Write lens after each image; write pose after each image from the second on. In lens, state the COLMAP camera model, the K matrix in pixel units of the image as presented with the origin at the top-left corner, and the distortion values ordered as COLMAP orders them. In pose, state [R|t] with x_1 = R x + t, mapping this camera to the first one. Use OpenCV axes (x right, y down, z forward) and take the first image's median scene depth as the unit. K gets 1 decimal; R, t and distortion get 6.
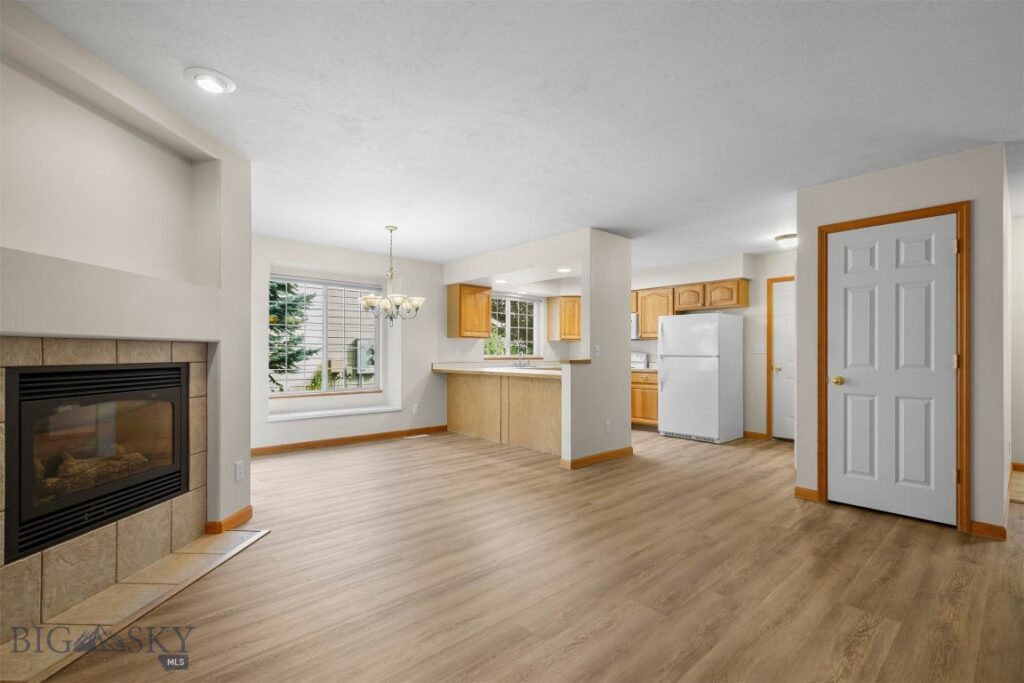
lens RADIAL K [[460.2, 0, 511.0], [0, 460.2, 348.9], [0, 0, 1]] dist [0.013419, -0.002951]
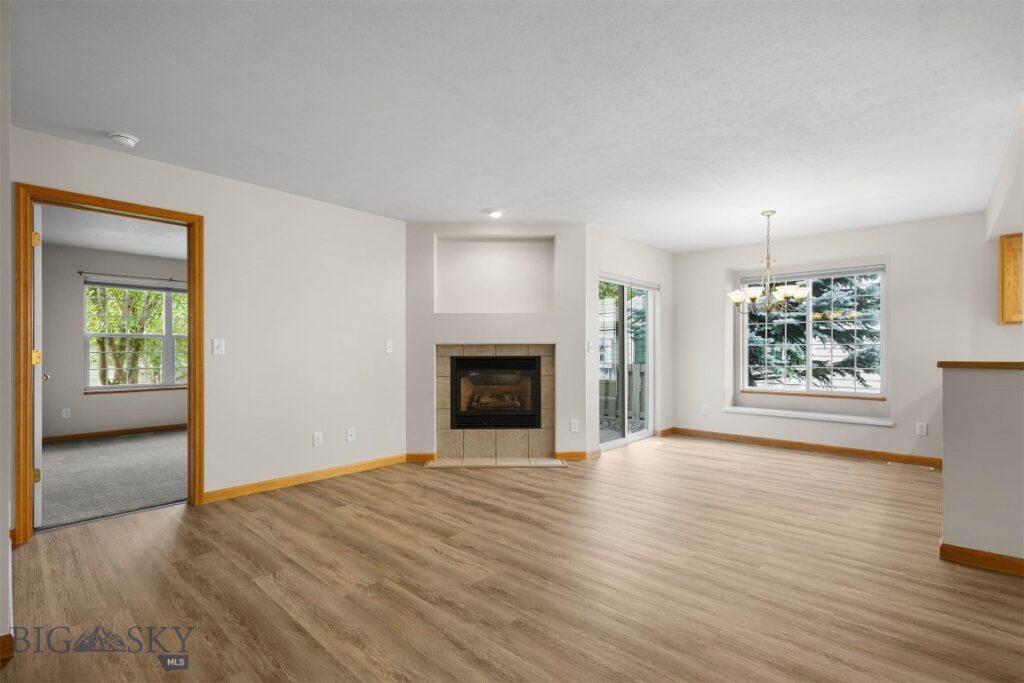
lens RADIAL K [[460.2, 0, 517.9], [0, 460.2, 352.0], [0, 0, 1]] dist [0.013419, -0.002951]
pose [[0.098717, -0.001255, -0.995115, 0.476914], [0.011092, 0.999938, -0.000160, 0.005402], [0.995054, -0.011022, 0.098725, 0.331190]]
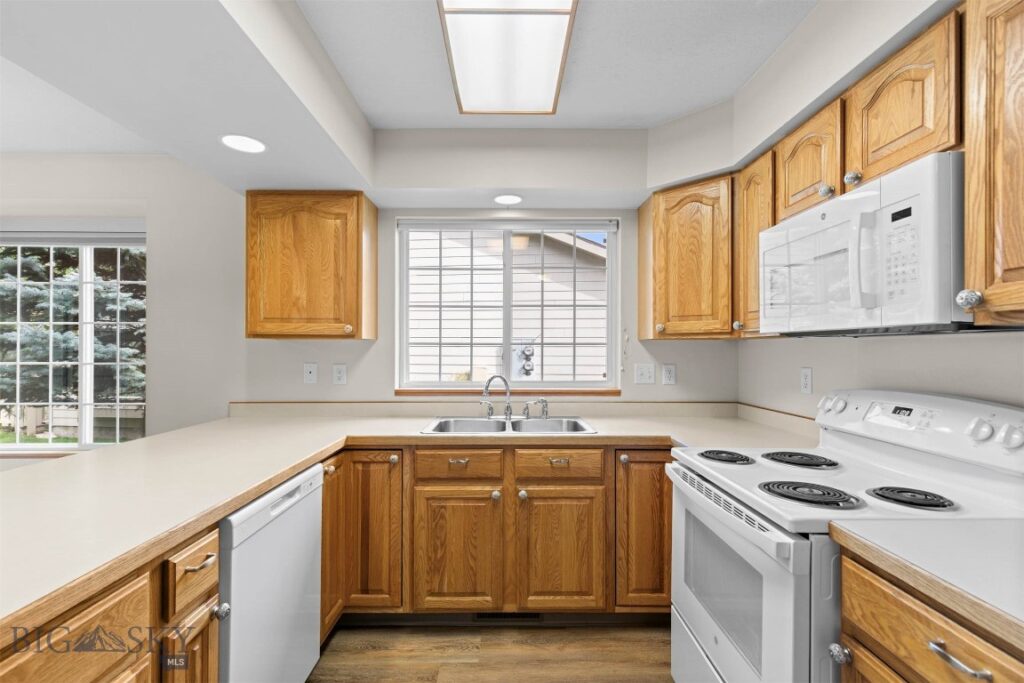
lens RADIAL K [[460.2, 0, 509.7], [0, 460.2, 348.0], [0, 0, 1]] dist [0.013419, -0.002951]
pose [[0.743893, -0.005103, -0.668279, 0.317965], [0.007983, 0.999967, 0.001251, -0.017417], [0.668251, -0.006266, 0.743910, 0.944875]]
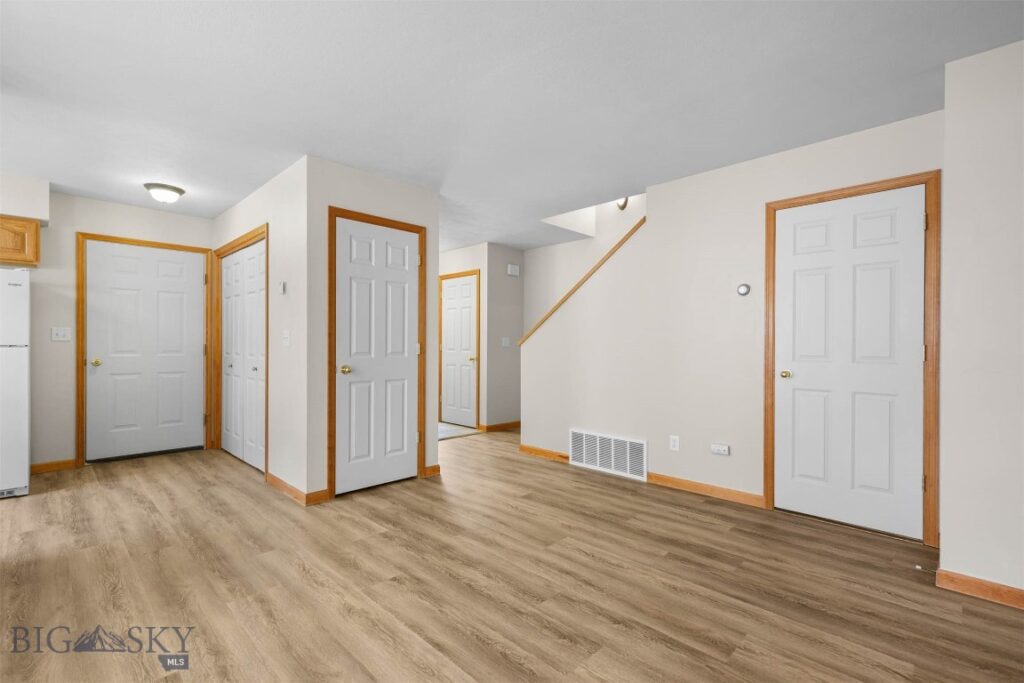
lens RADIAL K [[460.2, 0, 512.3], [0, 460.2, 344.4], [0, 0, 1]] dist [0.013419, -0.002951]
pose [[-0.058678, -0.001139, 0.998276, -0.169168], [-0.015579, 0.999879, 0.000226, 0.004924], [-0.998155, -0.015539, -0.058688, 0.402798]]
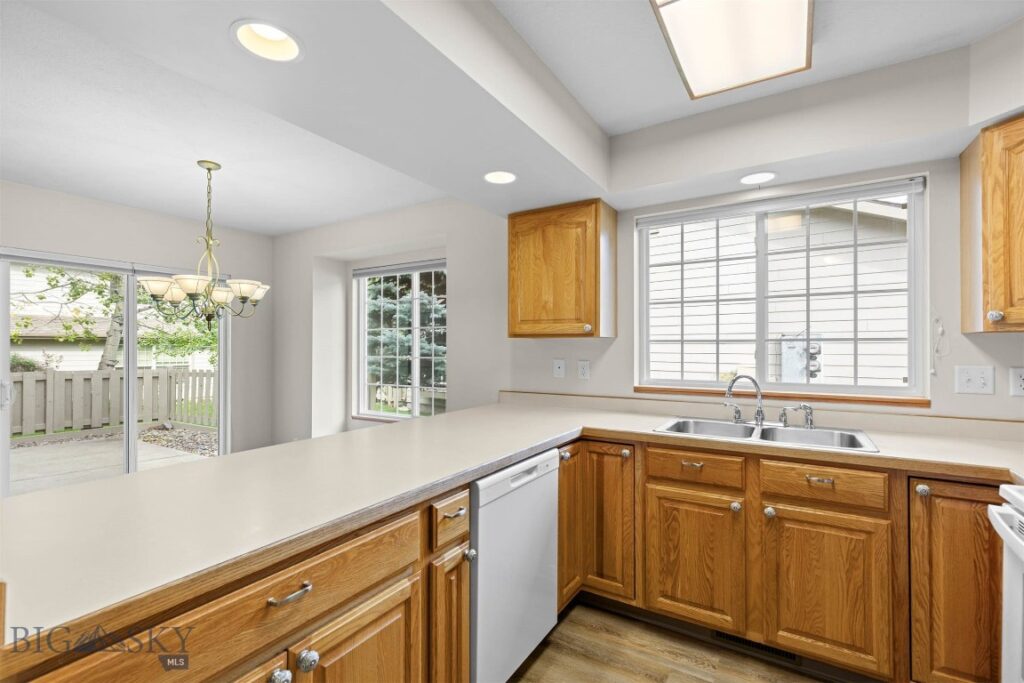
lens RADIAL K [[460.2, 0, 517.1], [0, 460.2, 343.8], [0, 0, 1]] dist [0.013419, -0.002951]
pose [[0.286316, -0.010349, -0.958079, 0.339243], [0.011487, 0.999907, -0.007368, -0.017395], [0.958066, -0.008896, 0.286408, 0.962453]]
